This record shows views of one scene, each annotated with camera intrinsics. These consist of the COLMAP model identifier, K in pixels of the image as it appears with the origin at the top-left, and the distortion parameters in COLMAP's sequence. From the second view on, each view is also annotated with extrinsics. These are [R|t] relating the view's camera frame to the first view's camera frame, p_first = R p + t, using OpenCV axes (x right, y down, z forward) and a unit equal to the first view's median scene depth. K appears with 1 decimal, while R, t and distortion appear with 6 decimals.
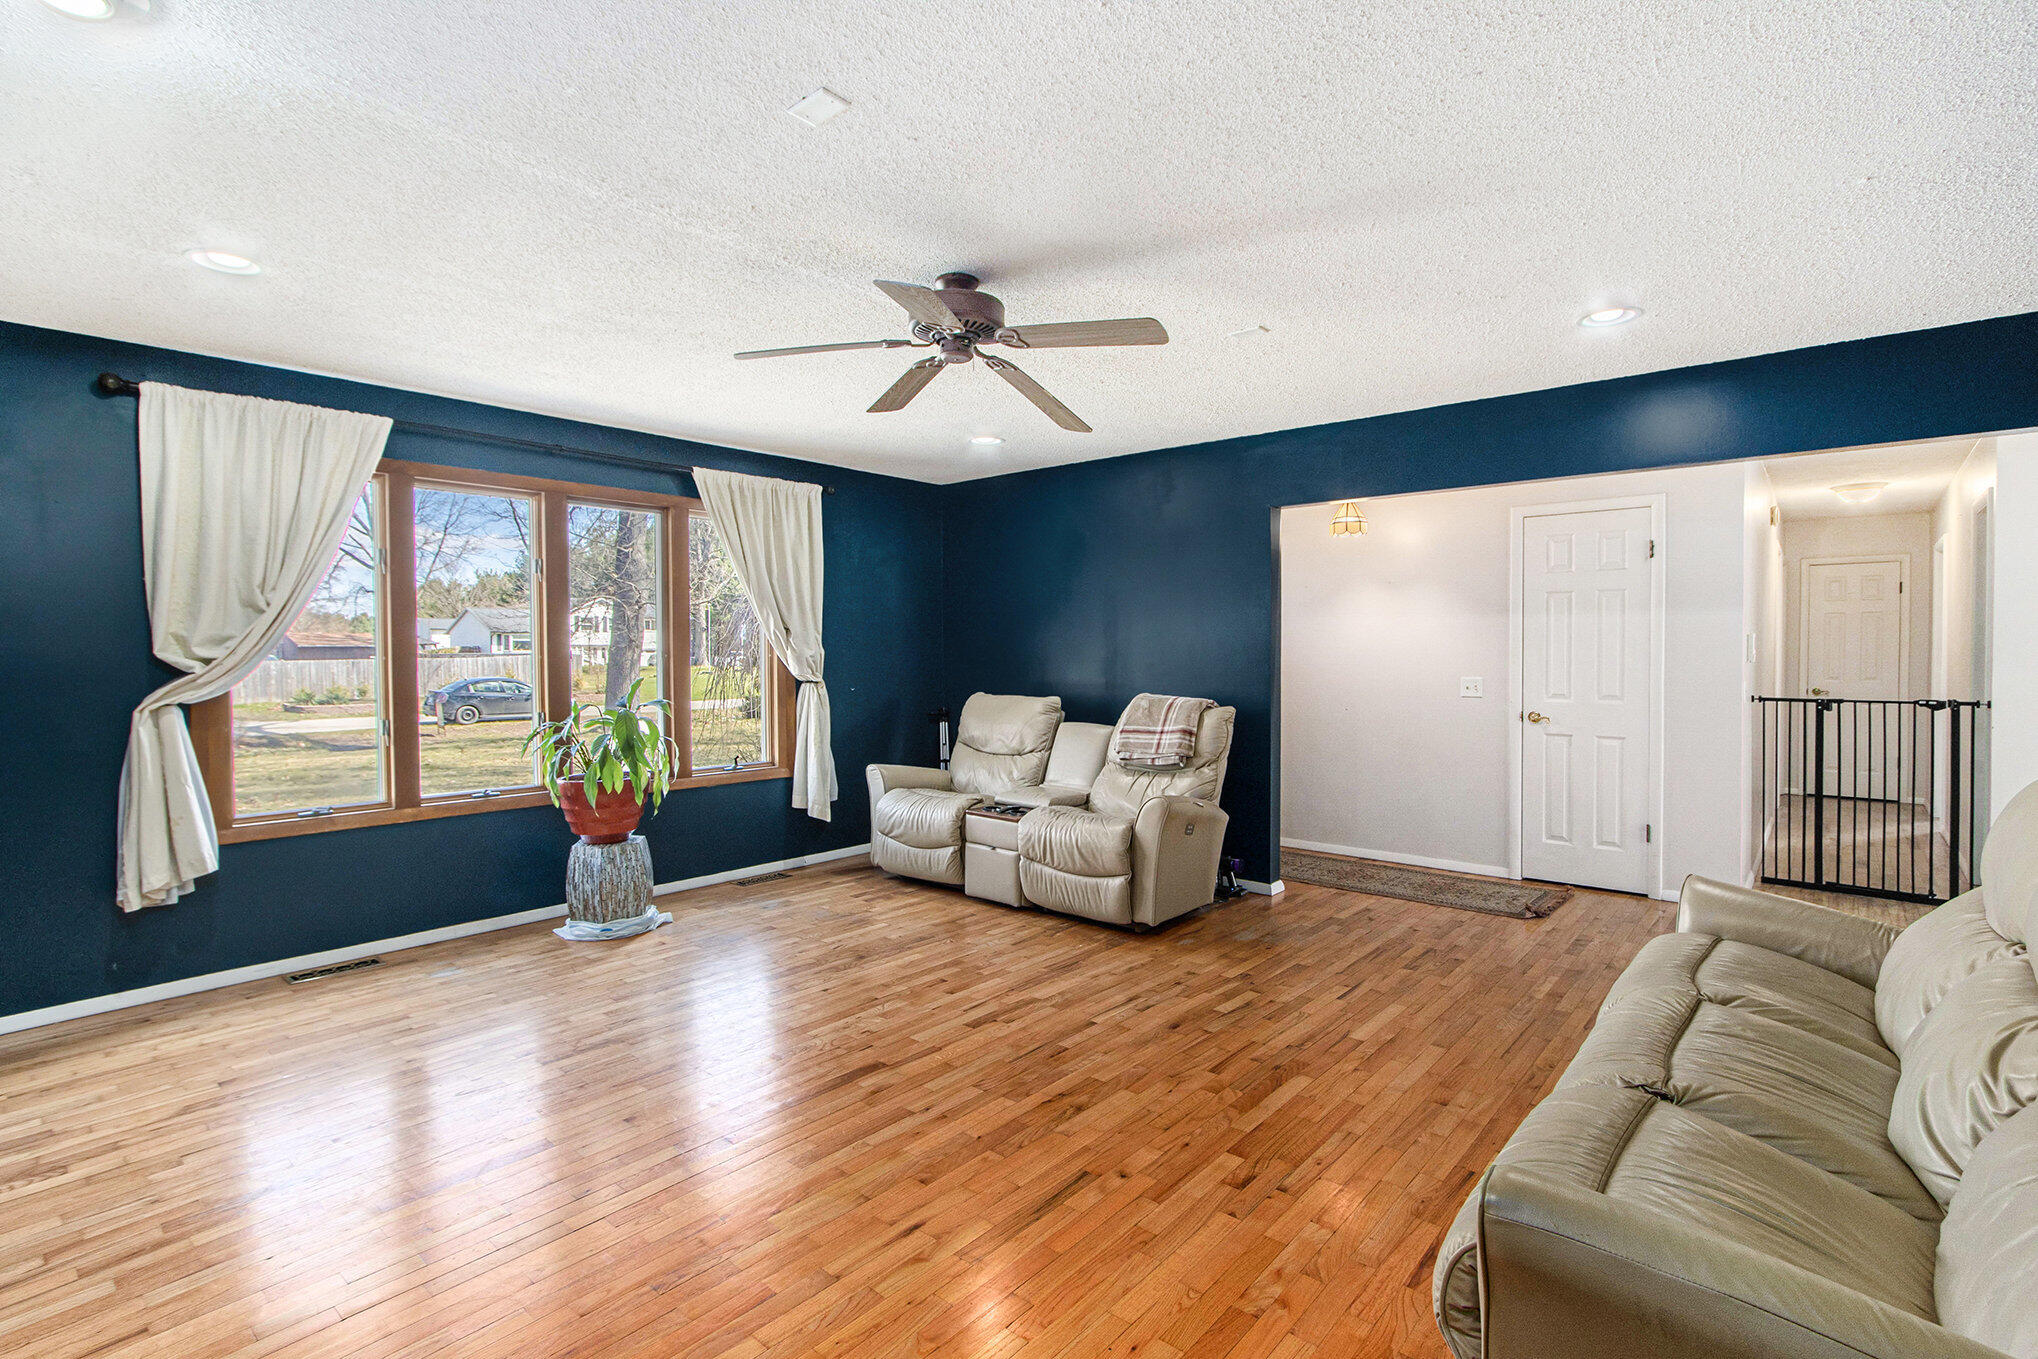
lens RADIAL K [[960.0, 0, 1011.2], [0, 960.0, 675.9], [0, 0, 1]] dist [-0.000883, -0.000308]
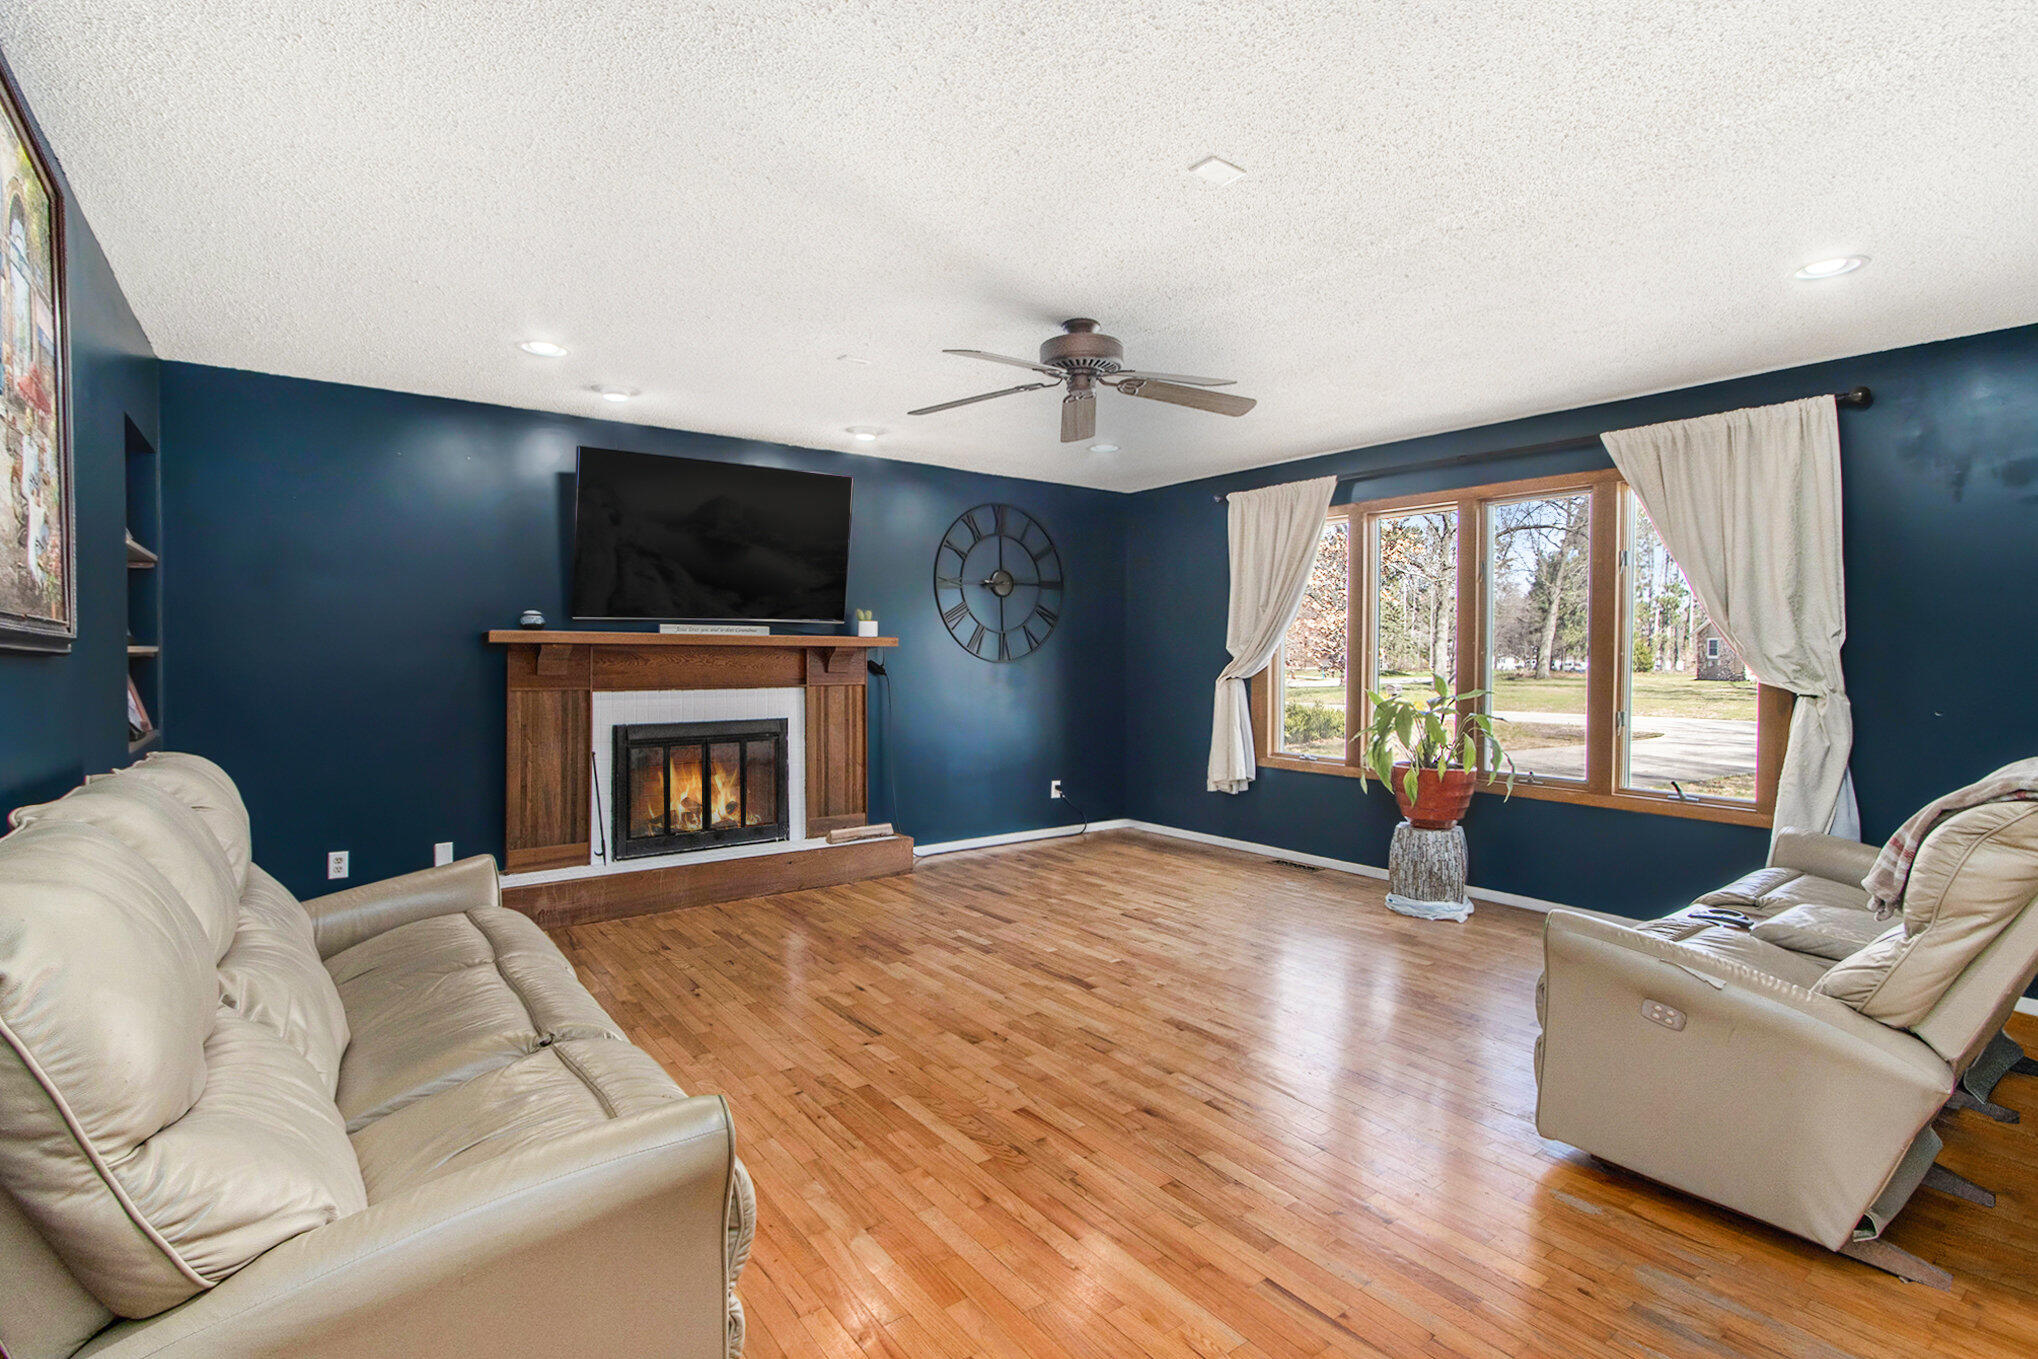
lens RADIAL K [[960.0, 0, 1011.2], [0, 960.0, 675.9], [0, 0, 1]] dist [-0.000883, -0.000308]
pose [[-0.193214, 0.026359, -0.980803, 0.807625], [-0.031225, 0.998968, 0.032998, -0.017563], [0.980660, 0.037001, -0.192191, 0.856151]]
